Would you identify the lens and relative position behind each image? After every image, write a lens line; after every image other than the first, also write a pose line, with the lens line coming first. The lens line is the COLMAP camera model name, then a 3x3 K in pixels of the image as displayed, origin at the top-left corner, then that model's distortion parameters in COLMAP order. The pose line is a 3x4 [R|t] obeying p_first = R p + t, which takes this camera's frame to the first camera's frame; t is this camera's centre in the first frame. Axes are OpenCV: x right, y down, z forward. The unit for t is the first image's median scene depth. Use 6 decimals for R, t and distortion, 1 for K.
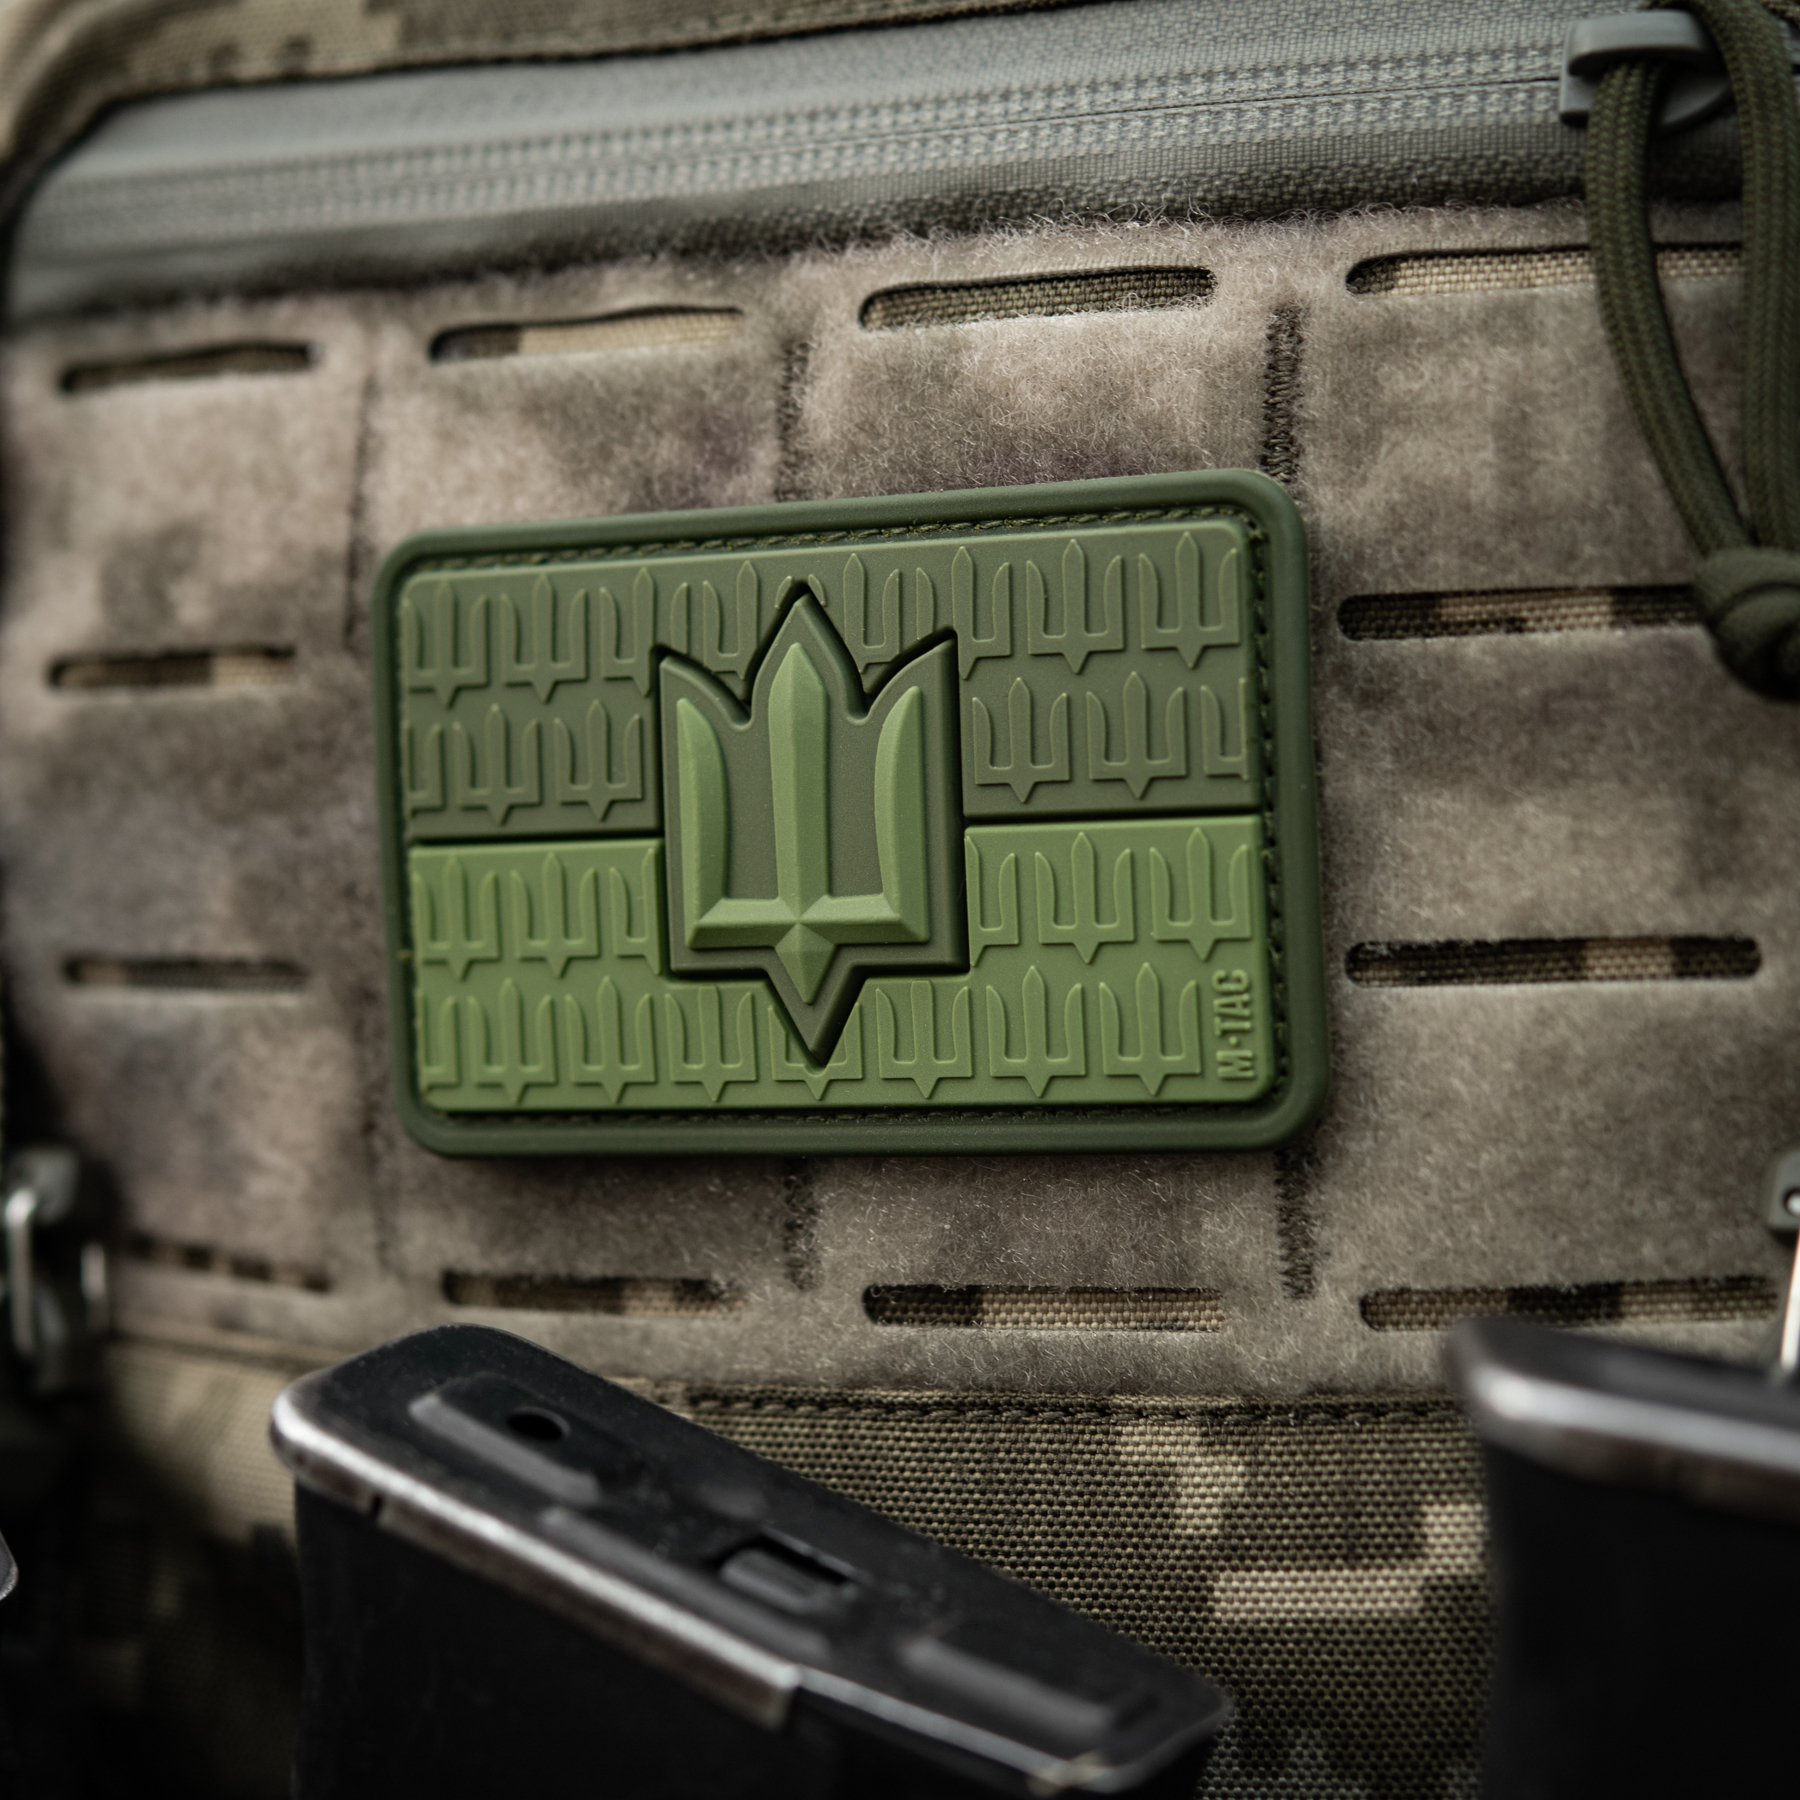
lens RADIAL K [[5400.3, 0, 948.2], [0, 5400.3, 790.1], [0, 0, 1]] dist [0.032474, 0.000000]
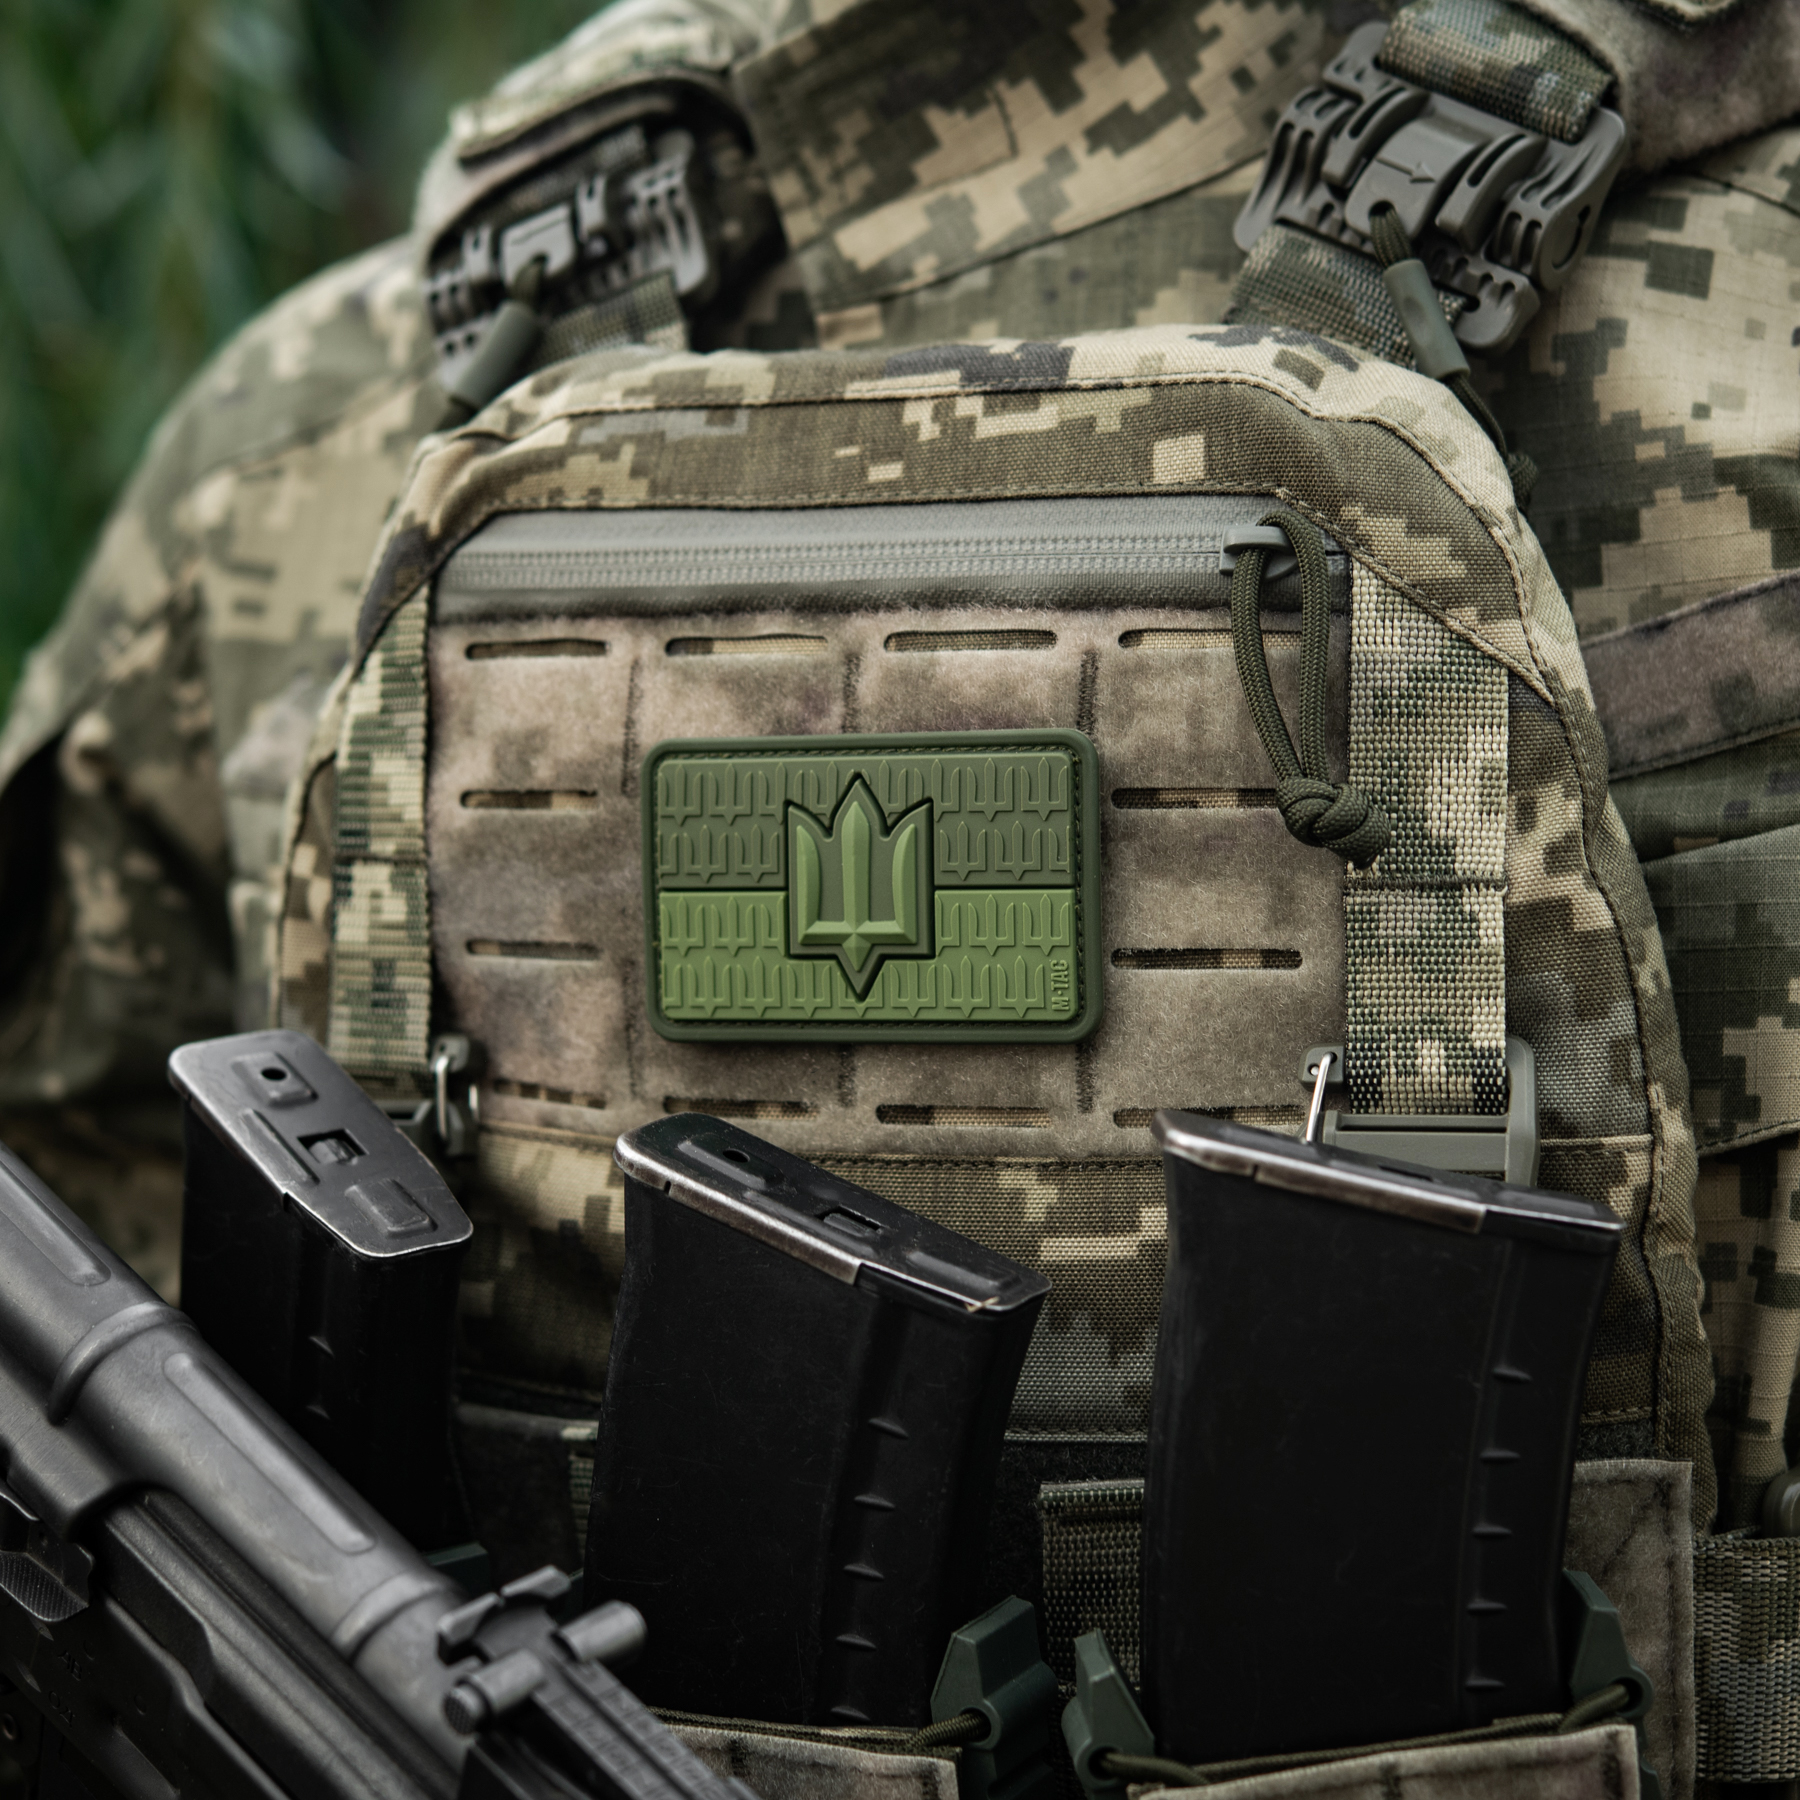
lens RADIAL K [[4584.3, 0, 973.5], [0, 4584.3, 889.8], [0, 0, 1]] dist [-0.087717, 0.000000]
pose [[0.996868, 0.022331, 0.075859, -0.119856], [-0.023991, 0.999491, 0.021033, -0.032128], [-0.075351, -0.022787, 0.996897, -0.815108]]
